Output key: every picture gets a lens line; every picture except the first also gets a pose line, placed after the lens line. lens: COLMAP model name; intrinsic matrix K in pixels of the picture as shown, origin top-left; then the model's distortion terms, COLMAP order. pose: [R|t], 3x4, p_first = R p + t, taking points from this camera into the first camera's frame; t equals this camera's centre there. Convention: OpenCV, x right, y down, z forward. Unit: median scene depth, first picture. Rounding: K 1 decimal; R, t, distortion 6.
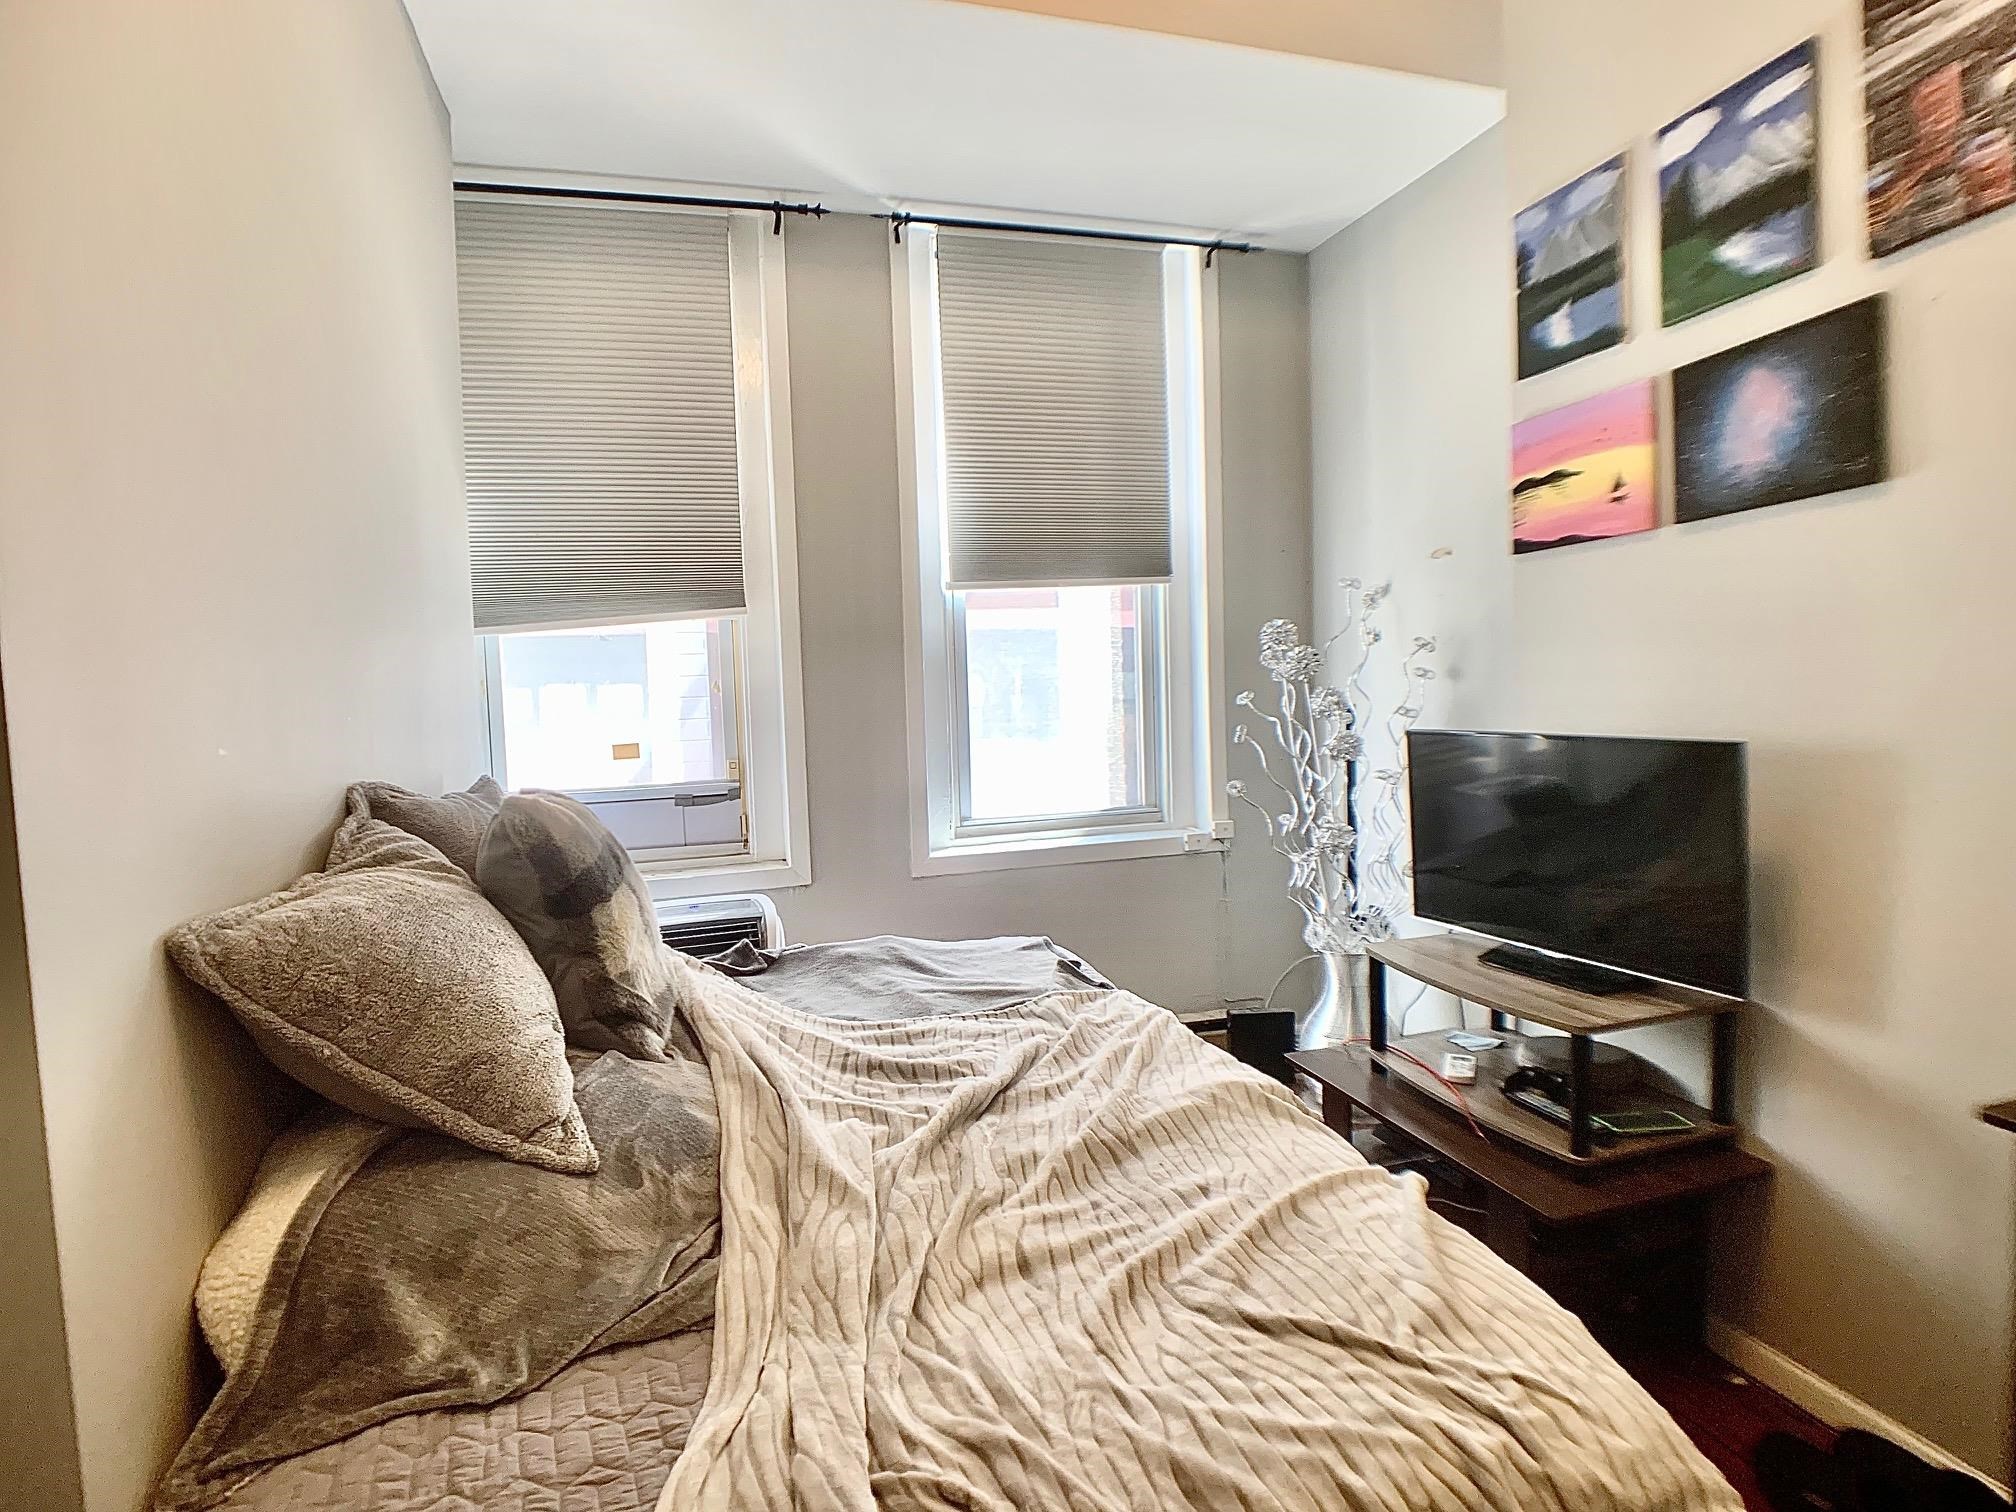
lens RADIAL K [[1048.6, 0, 983.4], [0, 1048.6, 759.7], [0, 0, 1]] dist [-0.054492, 0.013452]
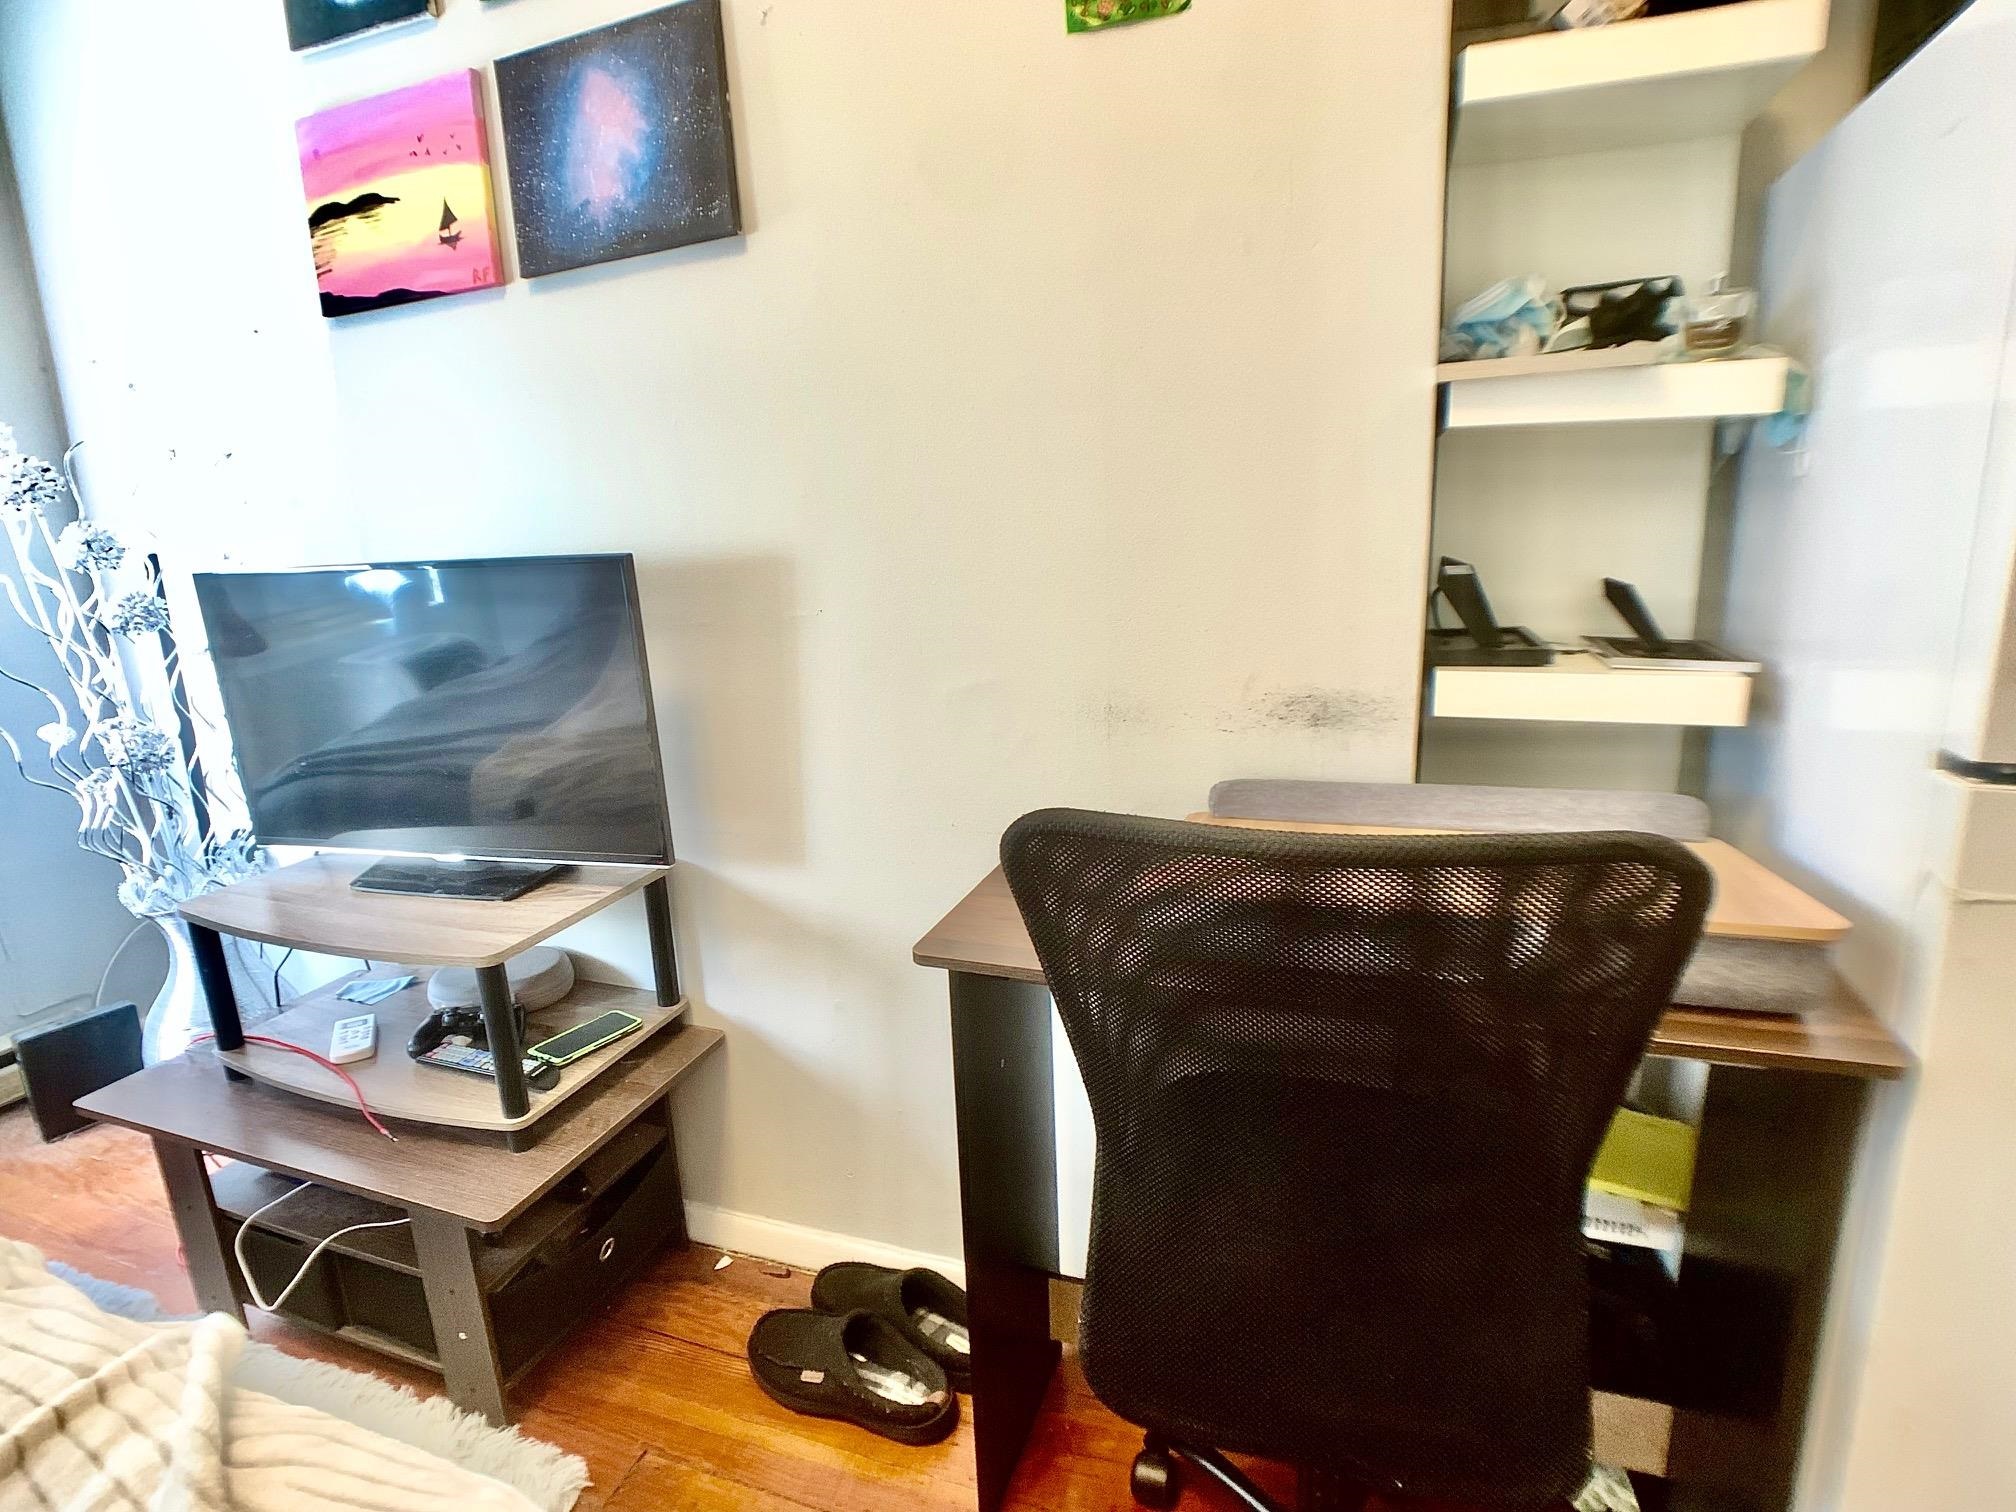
lens RADIAL K [[1048.6, 0, 987.8], [0, 1048.6, 755.6], [0, 0, 1]] dist [-0.054492, 0.013452]
pose [[0.583068, -0.168954, 0.794661, 0.197639], [0.073917, 0.985112, 0.155211, 0.026783], [-0.809054, -0.031760, 0.586876, 0.243673]]
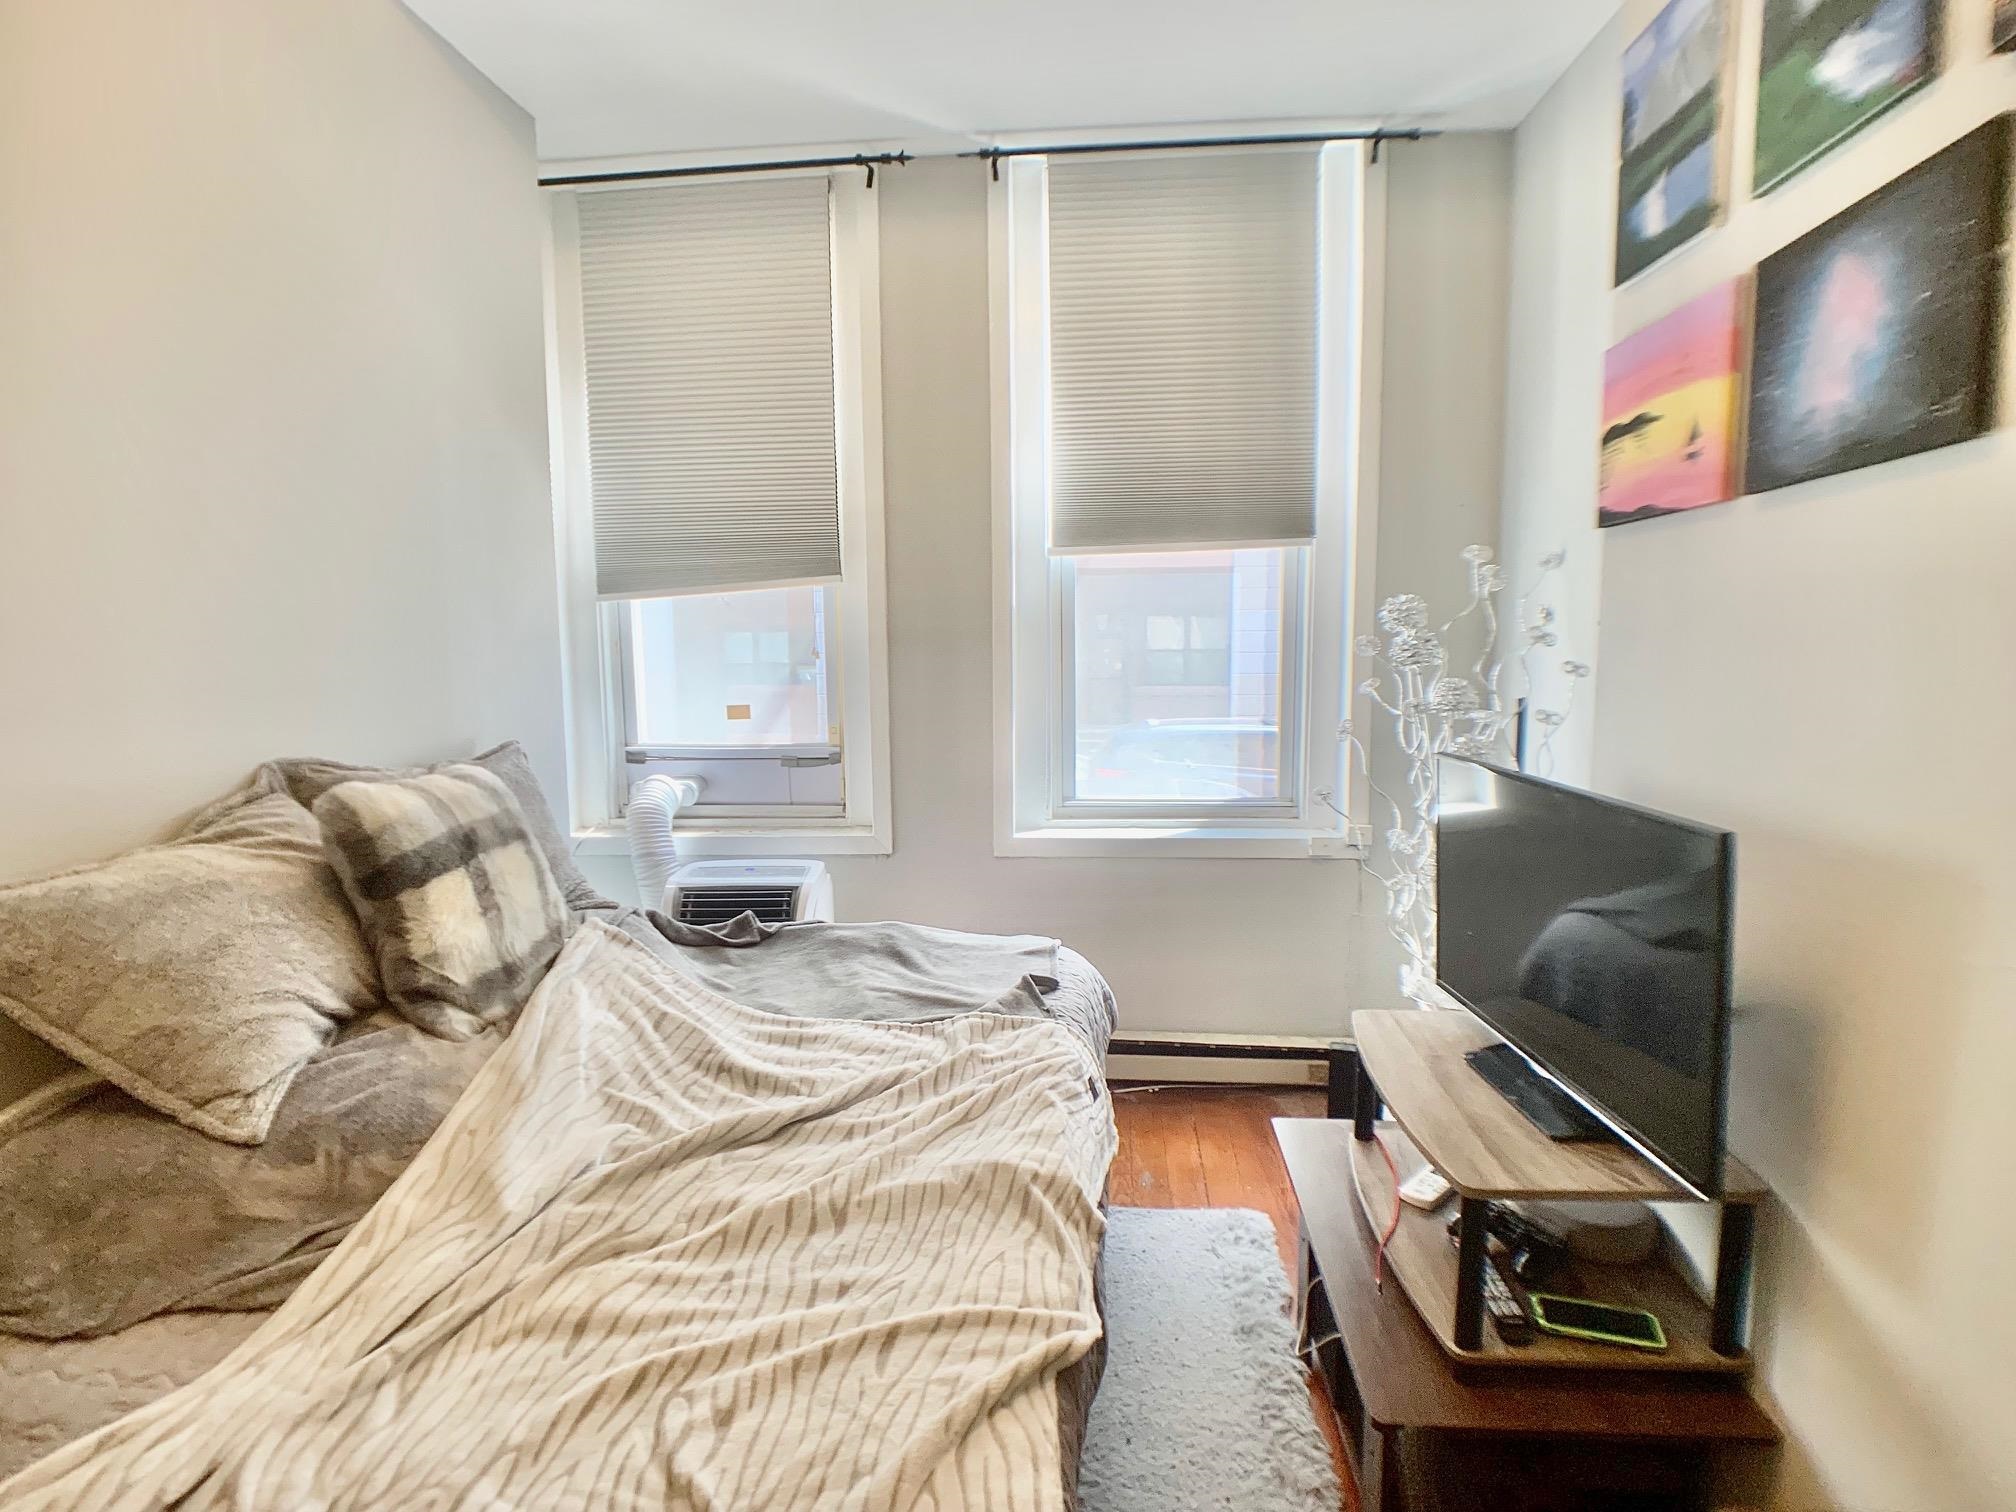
lens RADIAL K [[1048.6, 0, 1013.4], [0, 1048.6, 760.1], [0, 0, 1]] dist [-0.054492, 0.013452]
pose [[0.936300, 0.067297, -0.344694, 0.439319], [-0.044630, 0.996312, 0.073289, -0.076676], [0.348354, -0.053237, 0.935850, 0.172749]]
